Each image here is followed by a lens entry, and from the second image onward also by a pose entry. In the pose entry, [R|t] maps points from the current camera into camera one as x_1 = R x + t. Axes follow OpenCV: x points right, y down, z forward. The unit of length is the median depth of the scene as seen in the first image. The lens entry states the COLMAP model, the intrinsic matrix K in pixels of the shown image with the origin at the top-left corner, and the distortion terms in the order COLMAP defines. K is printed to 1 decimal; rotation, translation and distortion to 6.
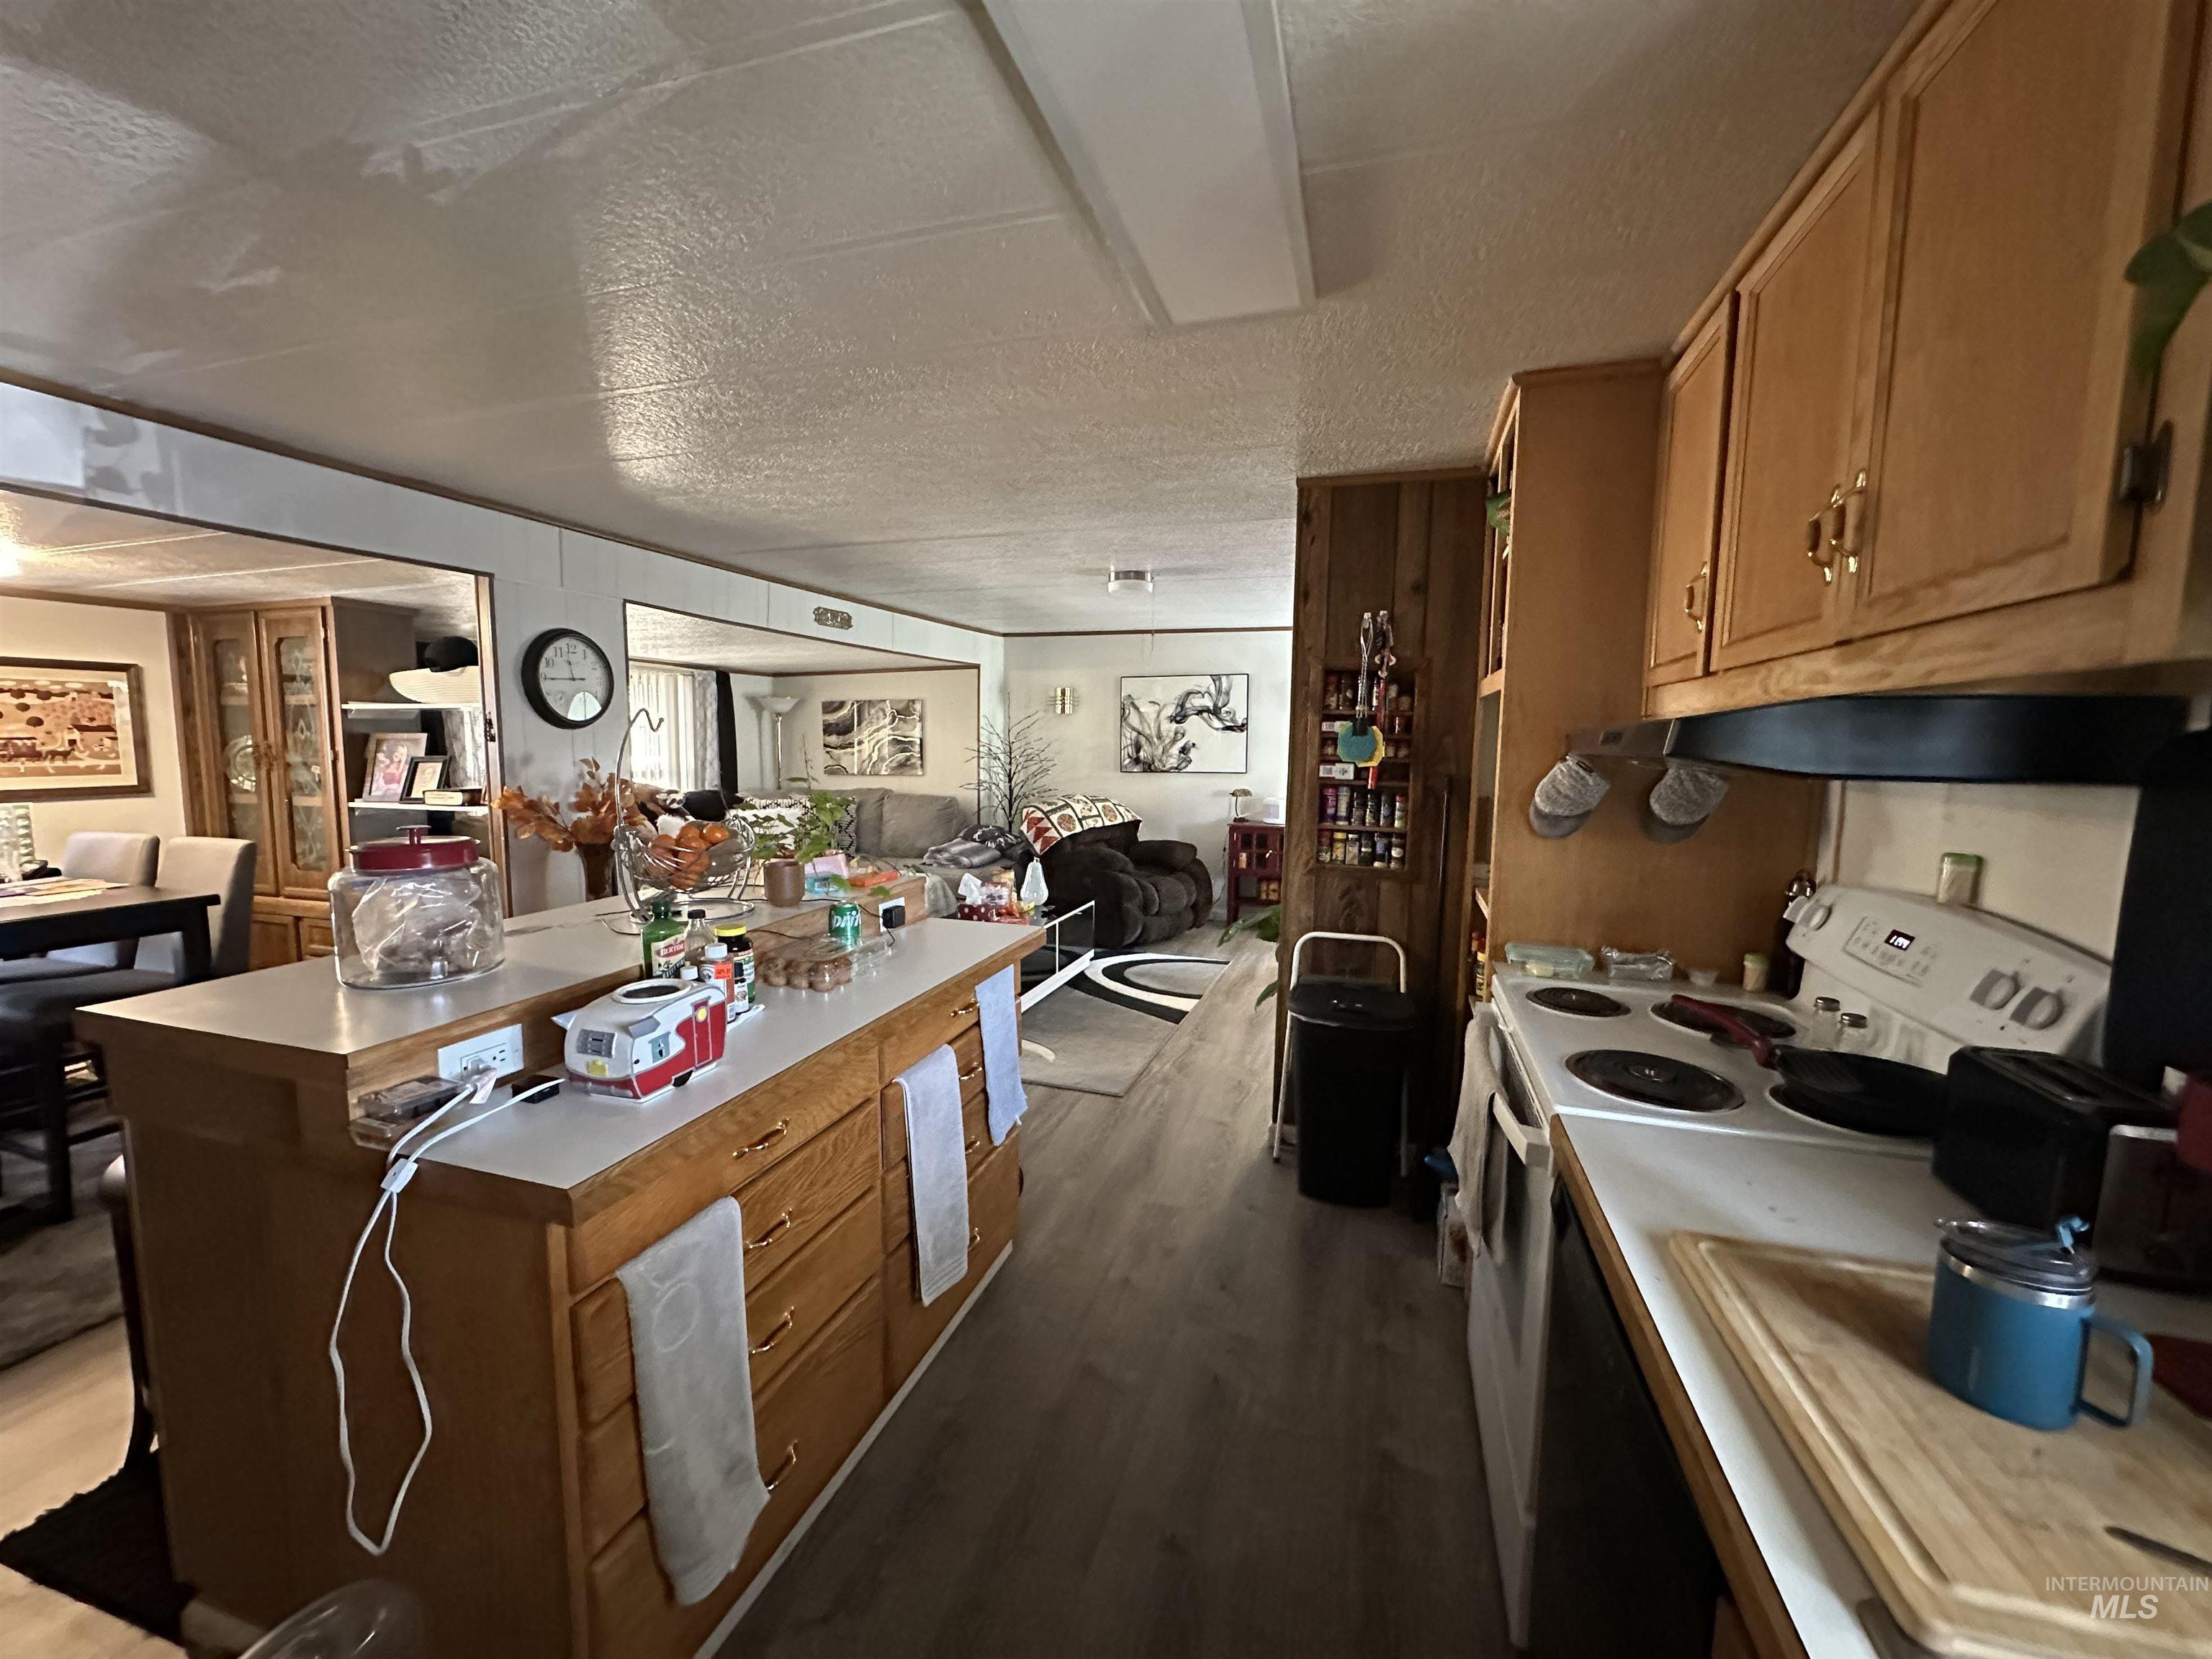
lens RADIAL K [[881.2, 0, 1110.2], [0, 881.2, 826.2], [0, 0, 1]] dist [-0.004990, 0.000819]
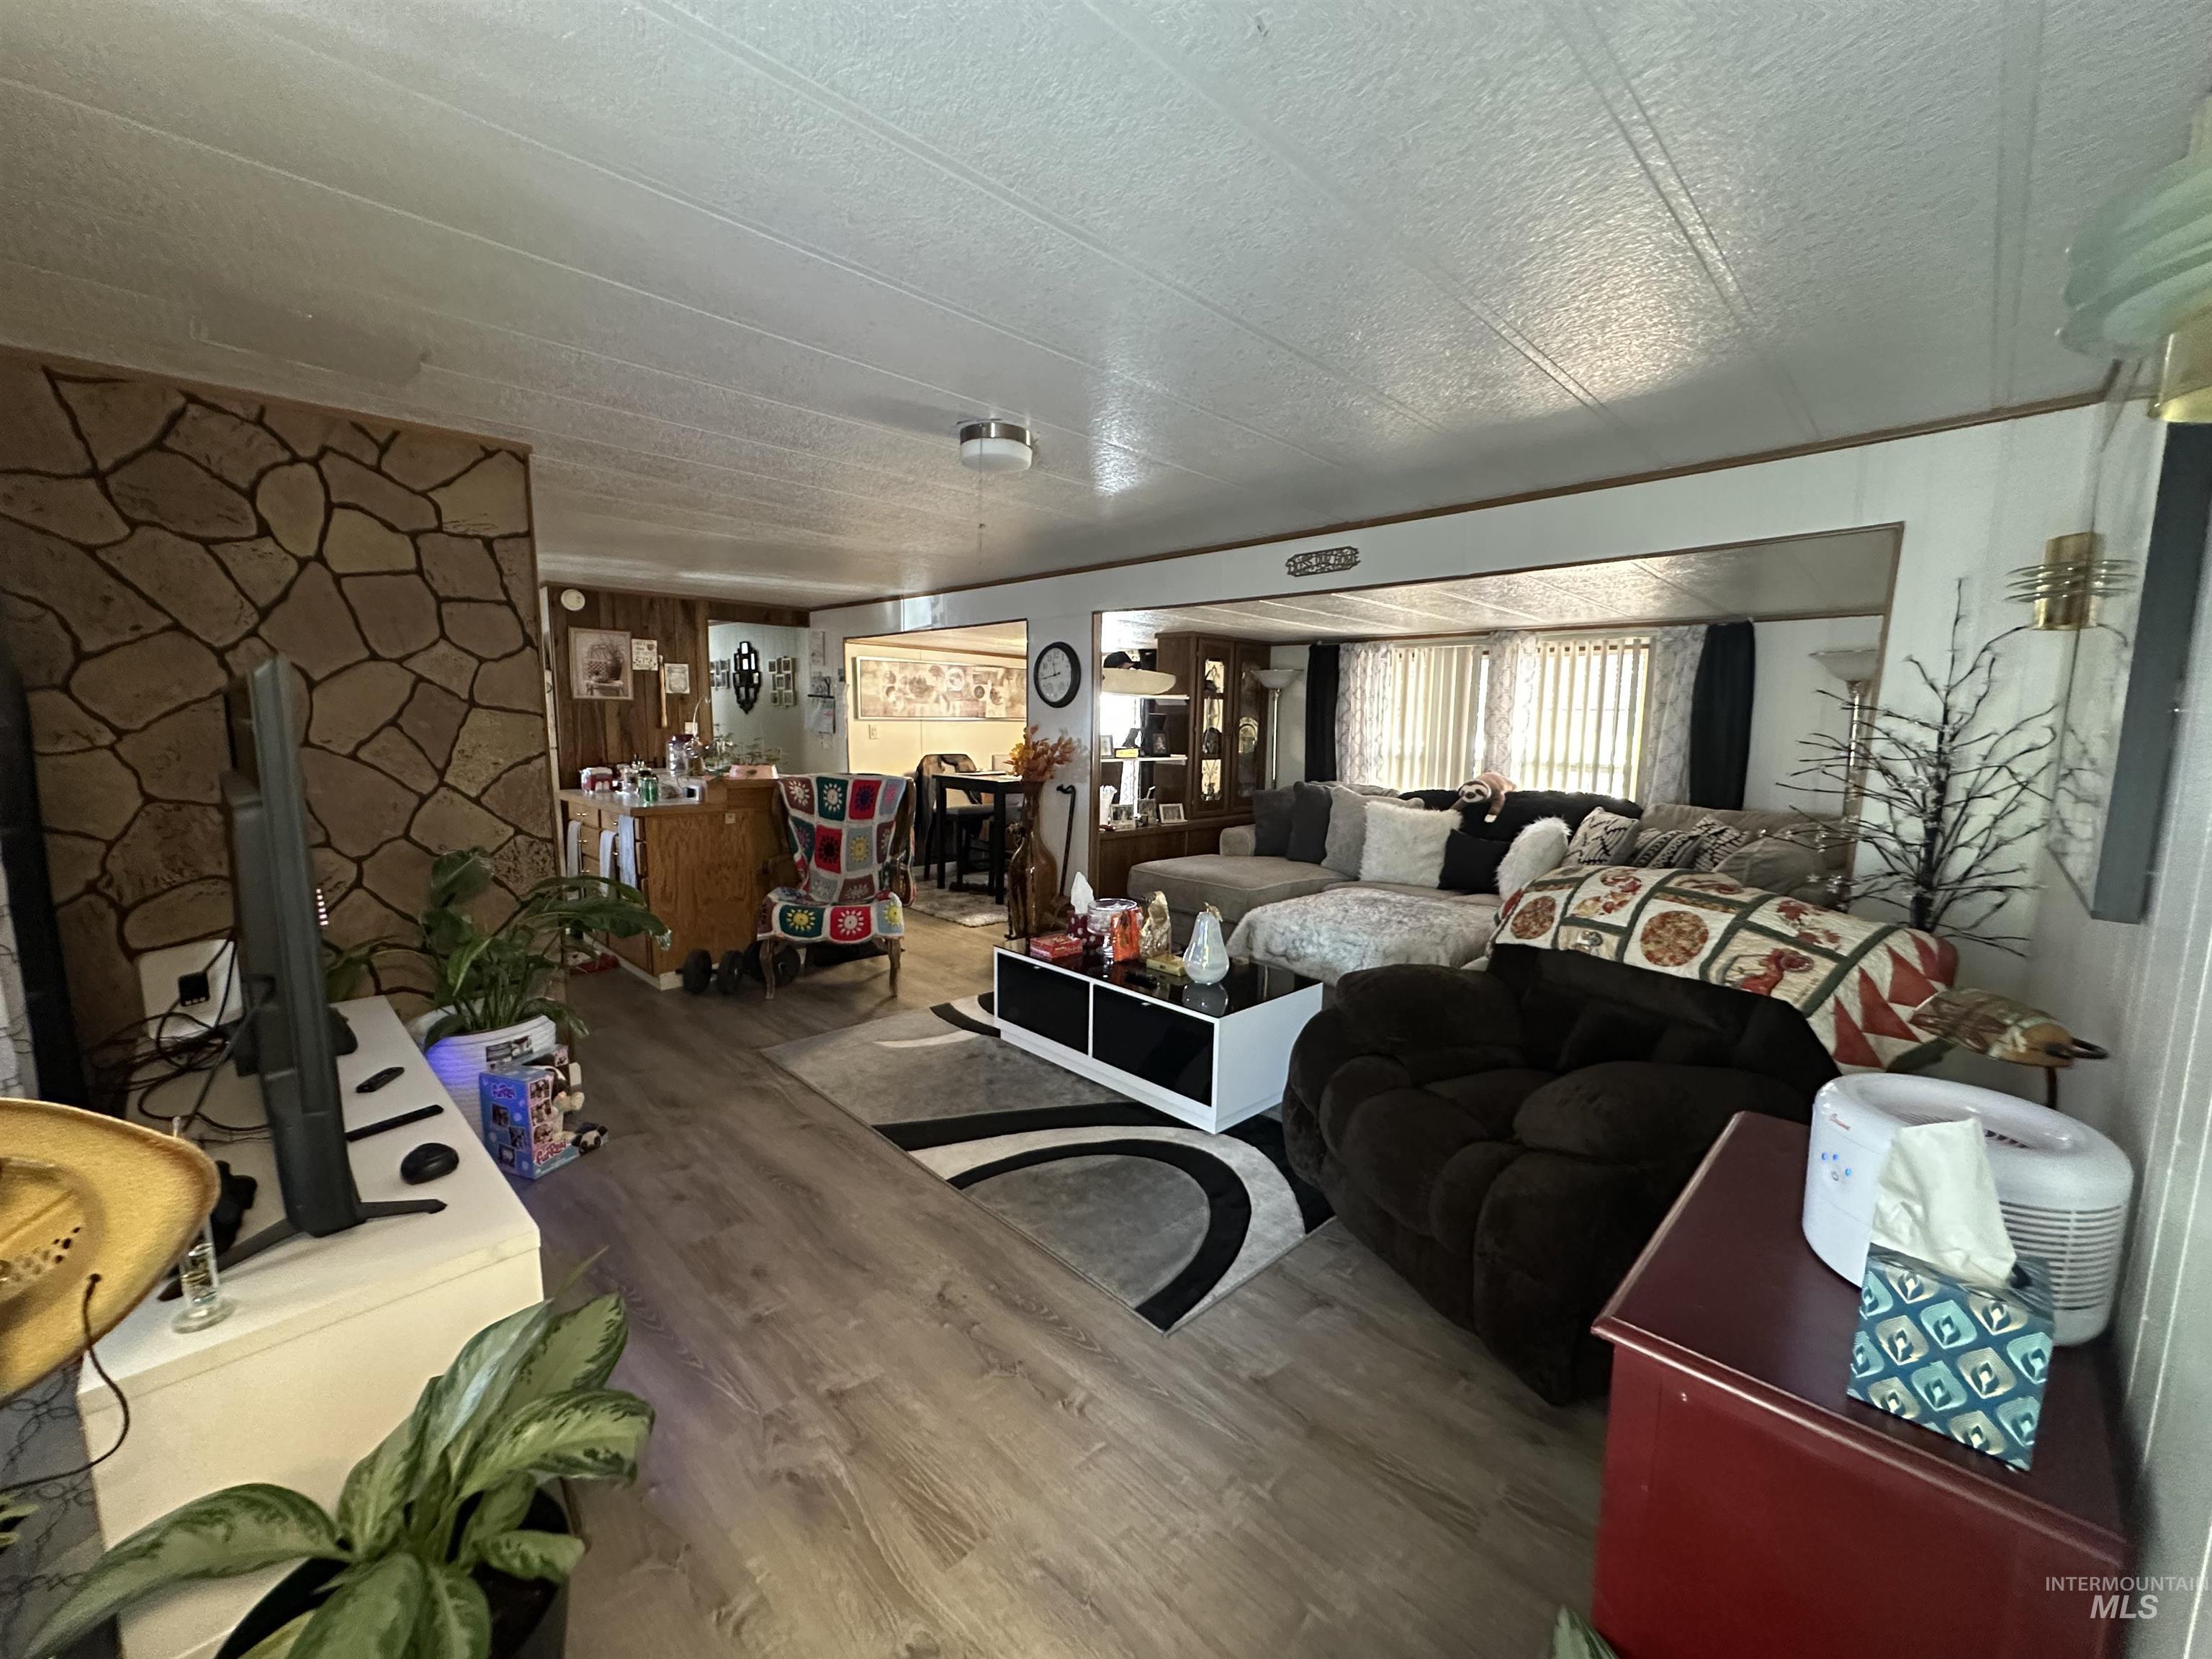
lens RADIAL K [[881.2, 0, 1108.4], [0, 881.2, 830.2], [0, 0, 1]] dist [-0.004990, 0.000819]
pose [[-0.464892, 0.093931, -0.880370, 0.537862], [-0.107681, 0.980976, 0.161528, -0.119608], [0.878795, 0.169892, -0.445934, 1.355469]]
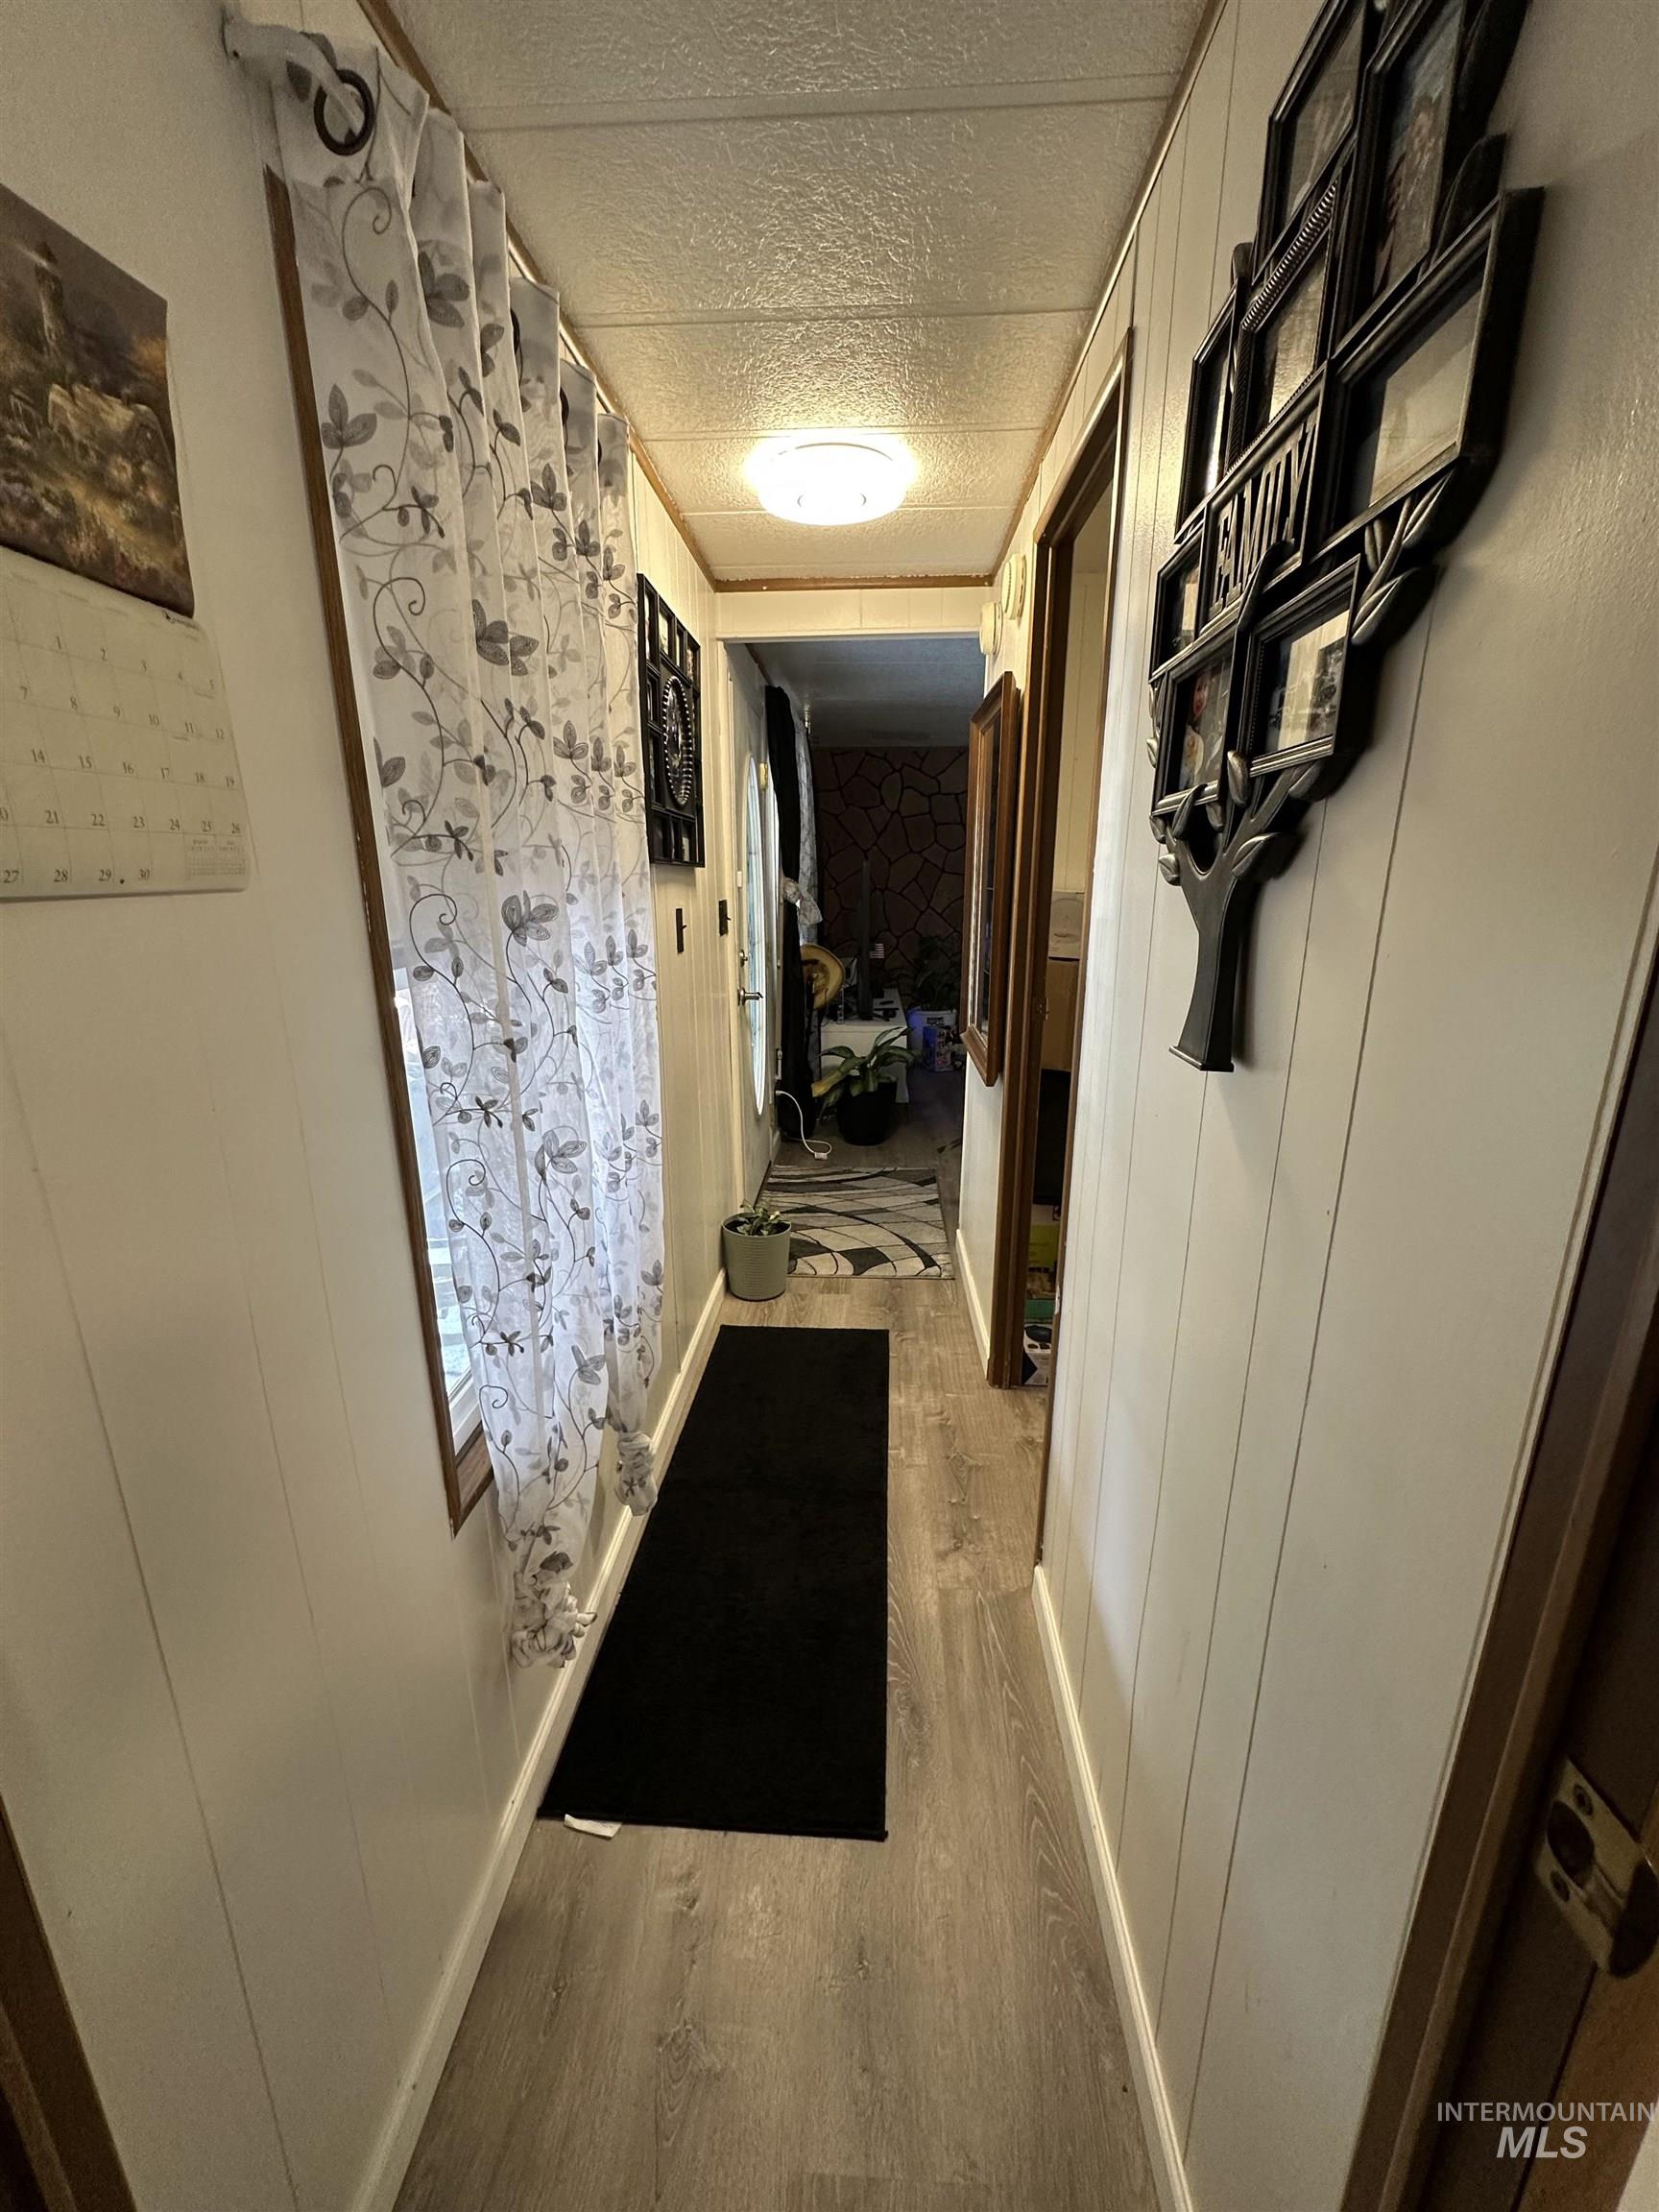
lens RADIAL K [[881.2, 0, 828.1], [0, 881.2, 1114.3], [0, 0, 1]] dist [-0.004990, 0.000819]
pose [[-0.968381, 0.048850, -0.244646, 0.734400], [-0.042607, 0.933849, 0.355122, -0.187963], [0.245810, 0.354317, -0.902240, 2.039502]]
